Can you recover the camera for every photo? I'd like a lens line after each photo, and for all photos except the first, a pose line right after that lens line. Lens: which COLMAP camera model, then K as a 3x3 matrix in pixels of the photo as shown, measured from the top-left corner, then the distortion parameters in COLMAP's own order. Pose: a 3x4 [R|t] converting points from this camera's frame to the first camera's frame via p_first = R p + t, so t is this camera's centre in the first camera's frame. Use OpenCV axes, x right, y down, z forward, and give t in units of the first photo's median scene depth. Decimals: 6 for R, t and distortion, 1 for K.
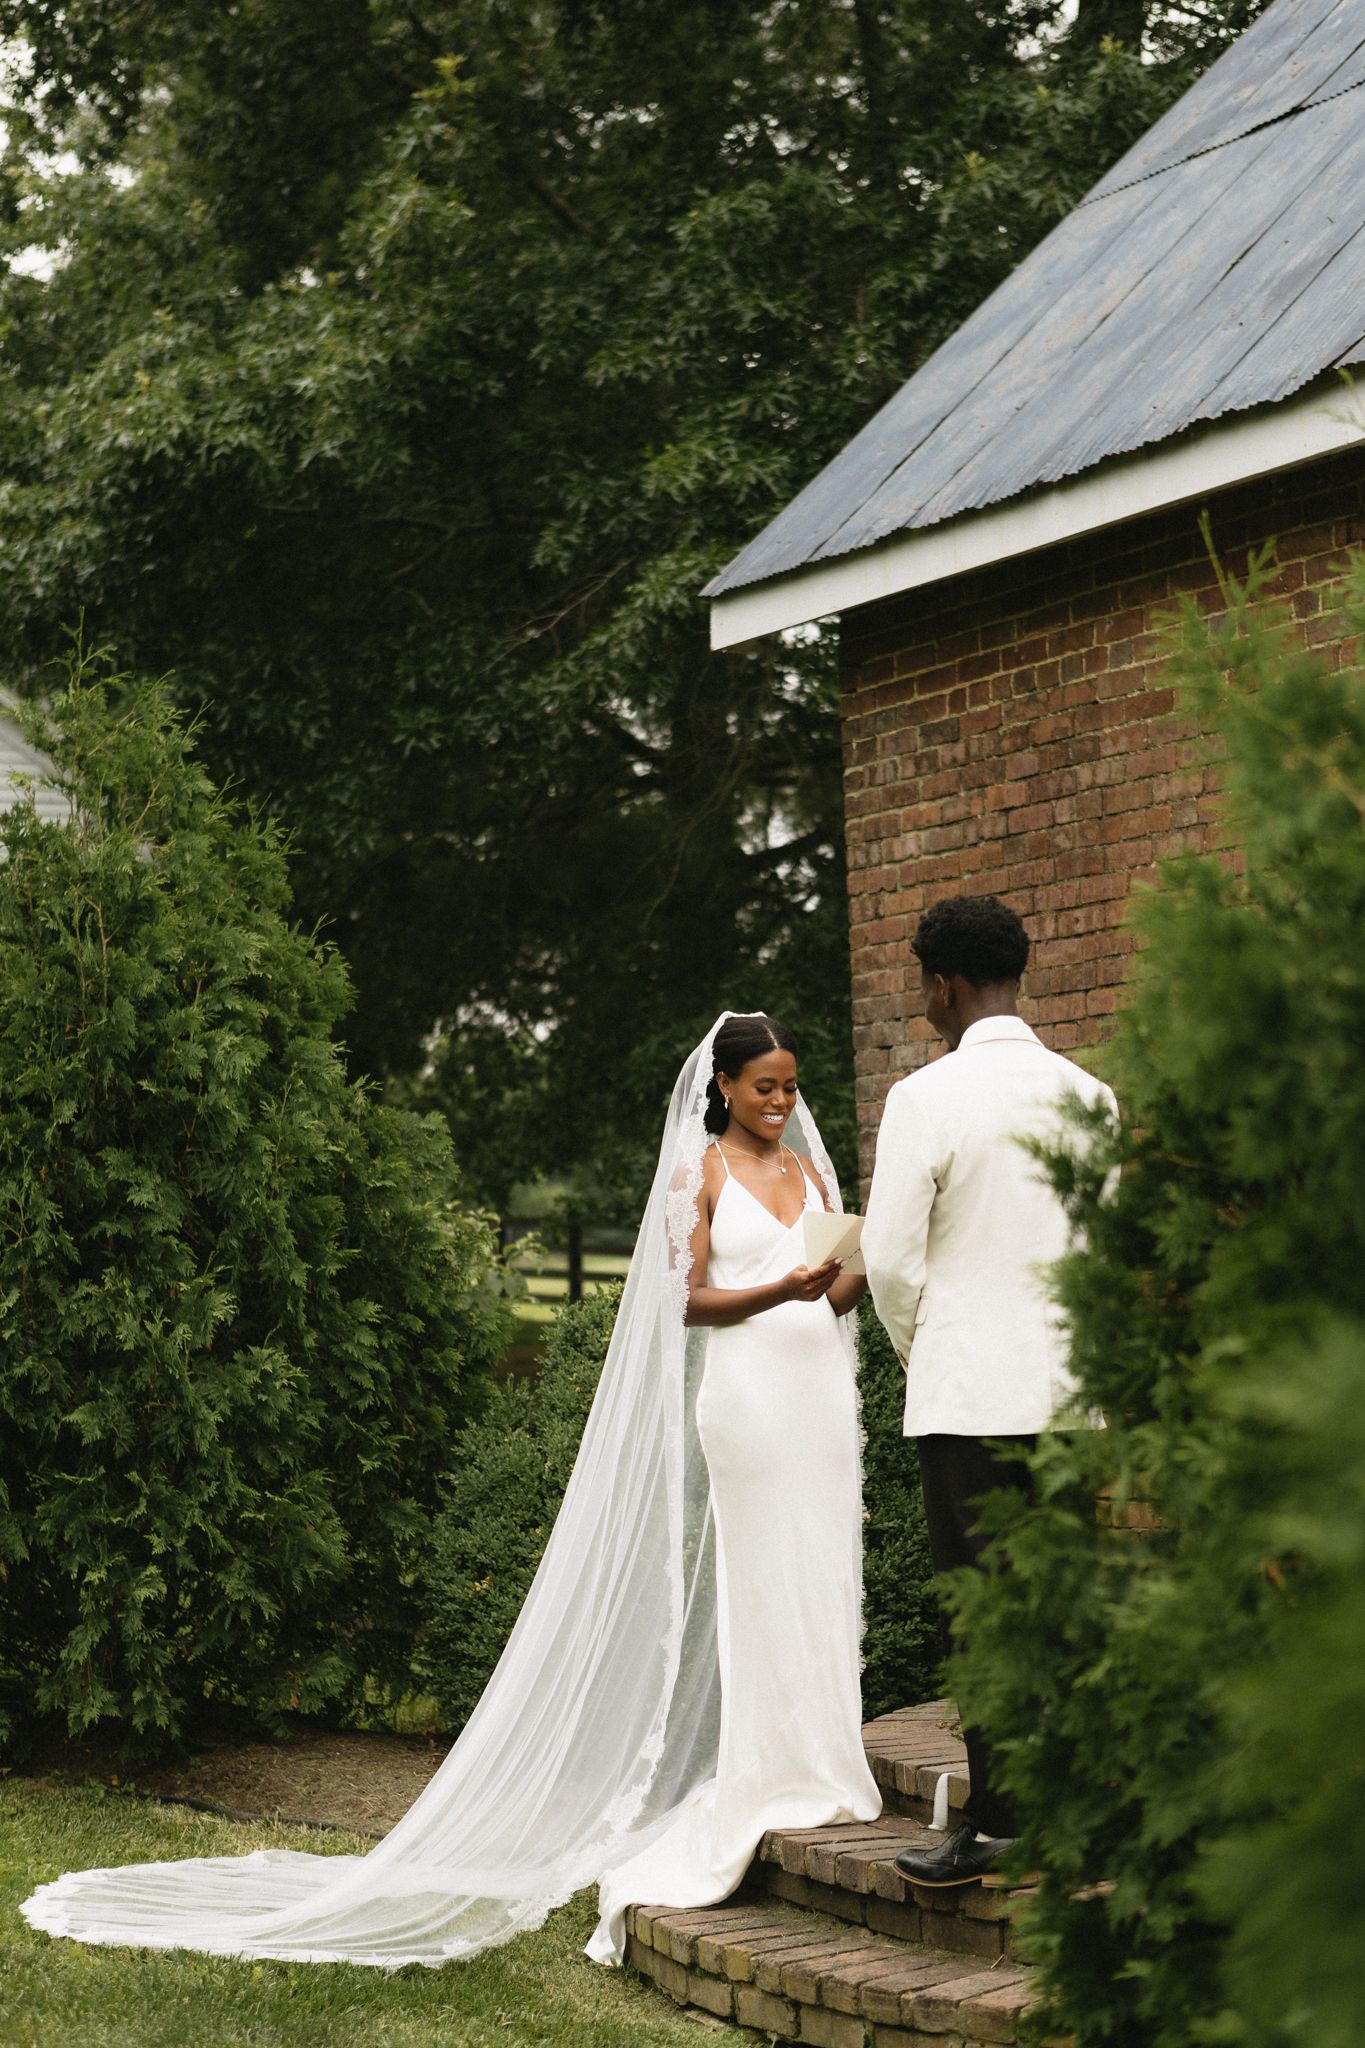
lens RADIAL K [[3920.4, 0, 682.5], [0, 3920.4, 1024.0], [0, 0, 1]] dist [-0.044537, -0.039234]
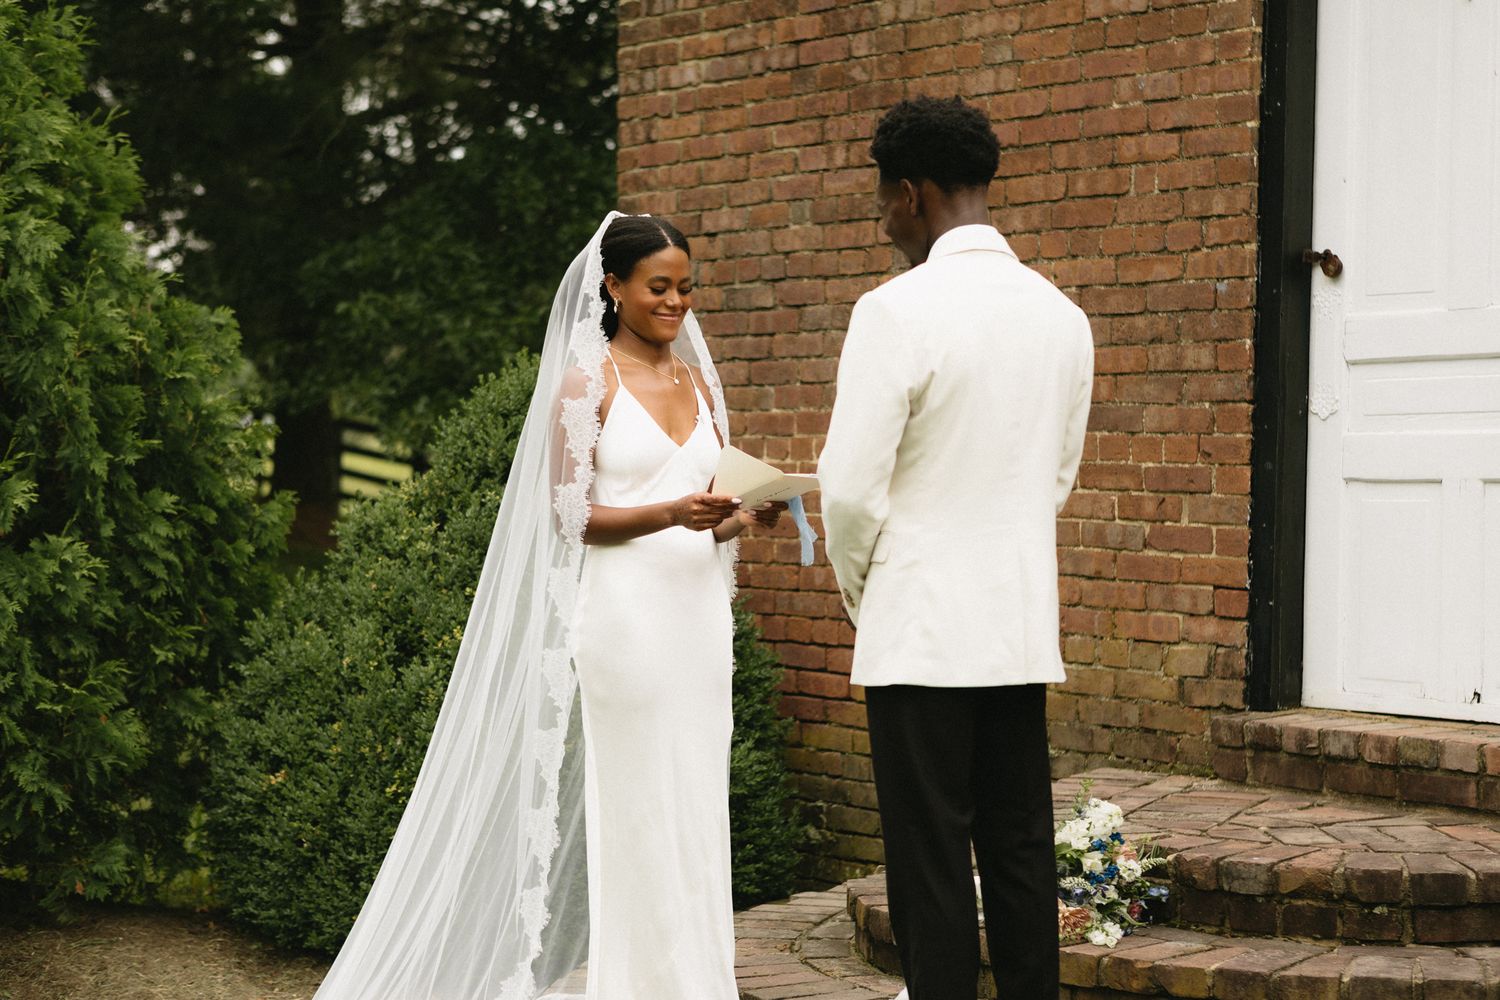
lens RADIAL K [[2871.4, 0, 783.9], [0, 2871.4, 502.9], [0, 0, 1]] dist [-0.044537, -0.039234]
pose [[0.980477, 0.034624, 0.193562, -0.066011], [-0.050249, 0.995810, 0.076407, 0.009544], [-0.190105, -0.084642, 0.978108, 0.251306]]
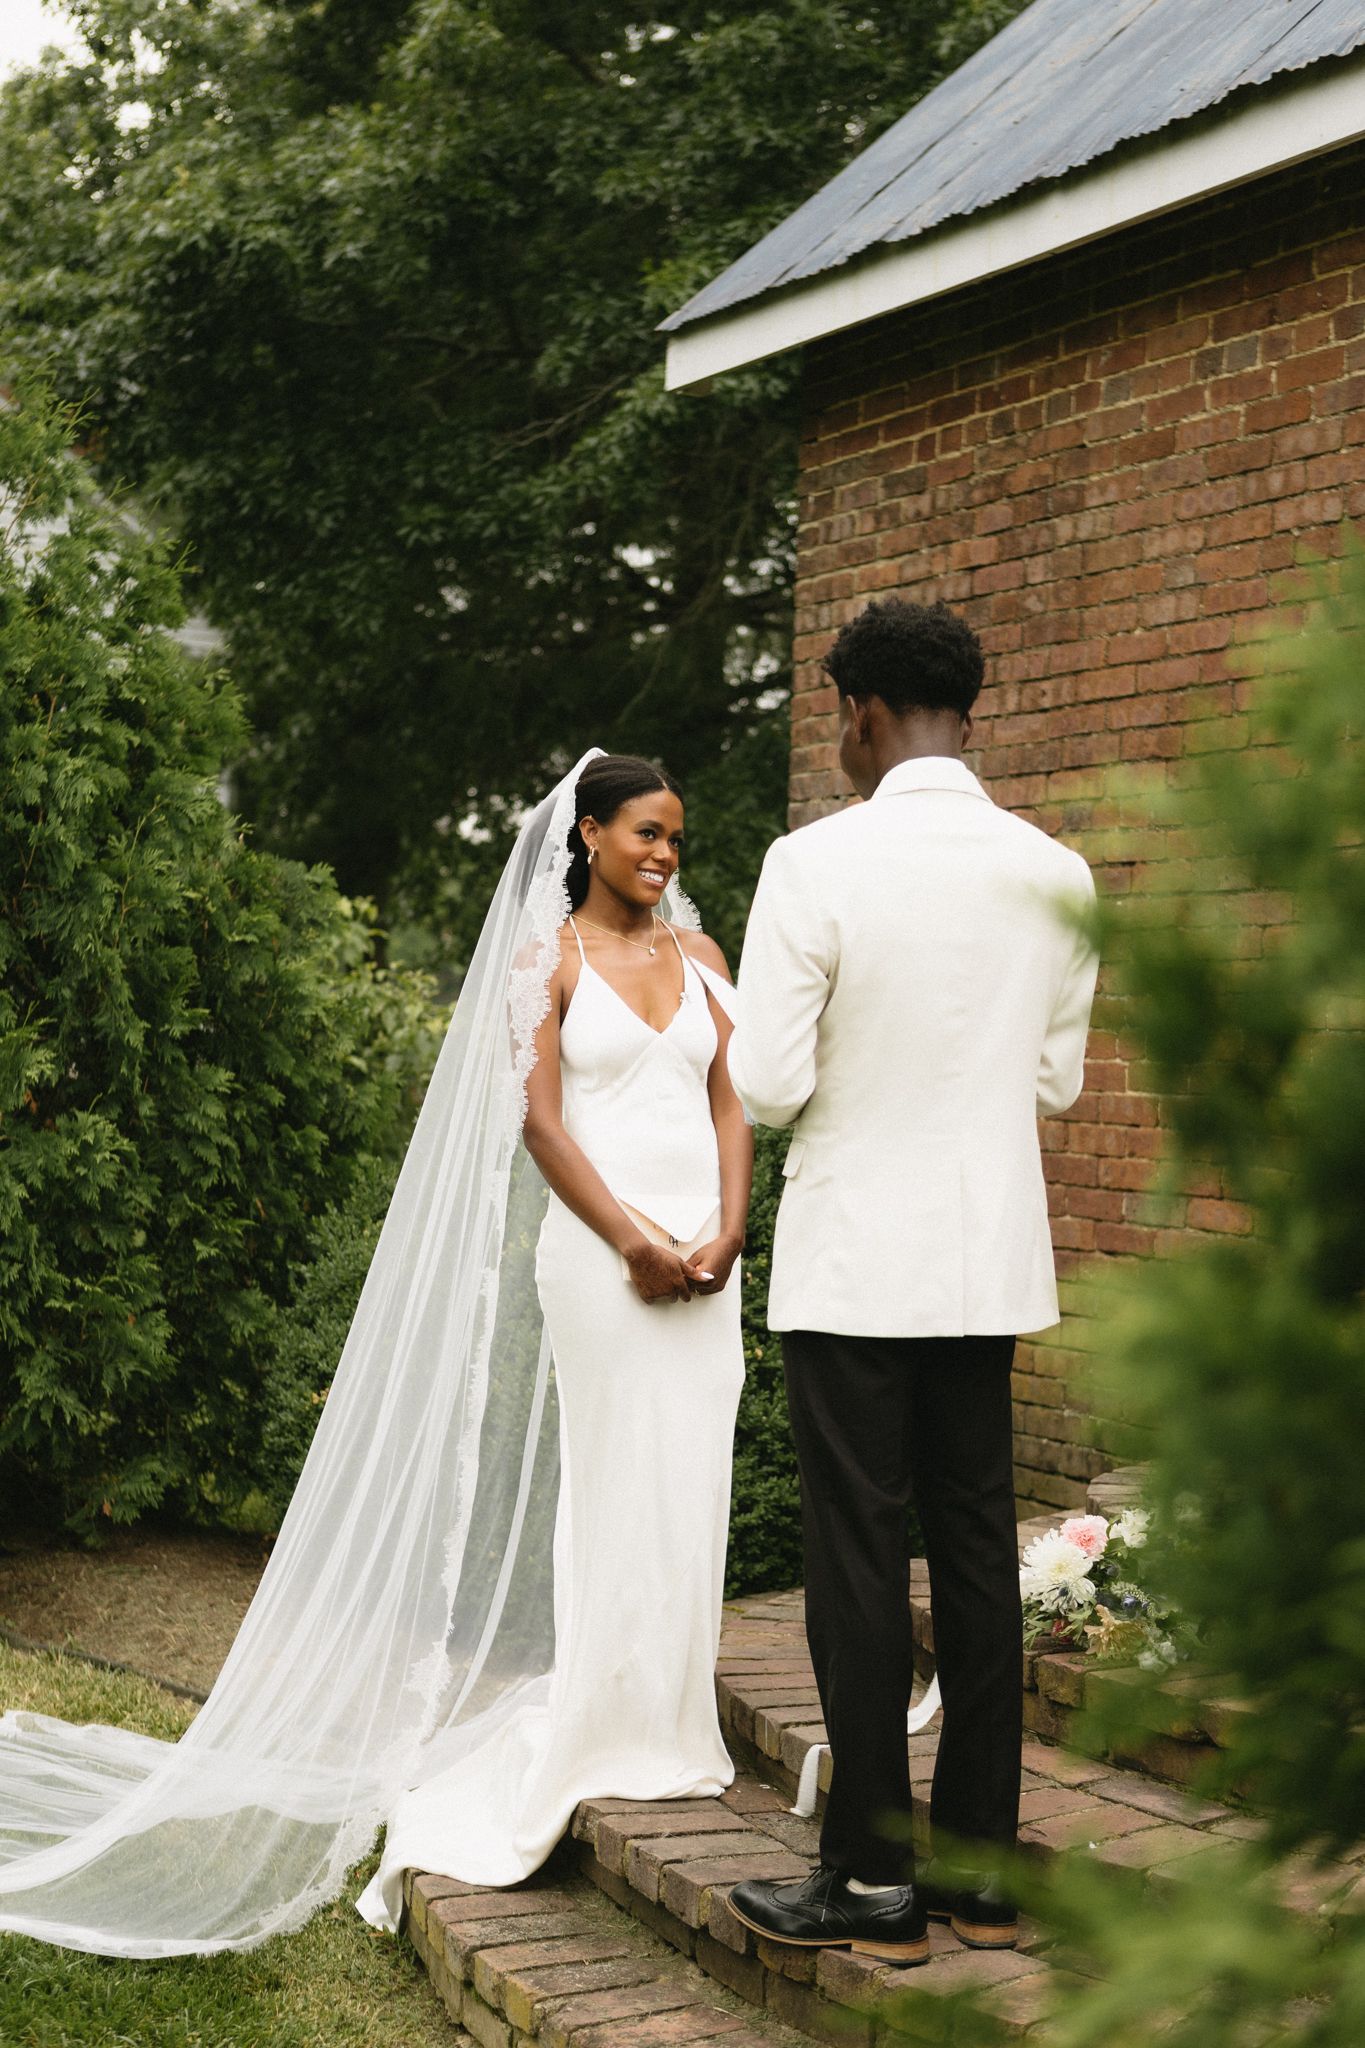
lens RADIAL K [[2944.8, 0, 682.5], [0, 2944.8, 1024.0], [0, 0, 1]] dist [-0.031001, -0.019286]
pose [[0.997798, 0.066331, -0.000314, 0.024200], [-0.066179, 0.995821, 0.062933, 0.011560], [0.004488, -0.062774, 0.998018, 0.329458]]
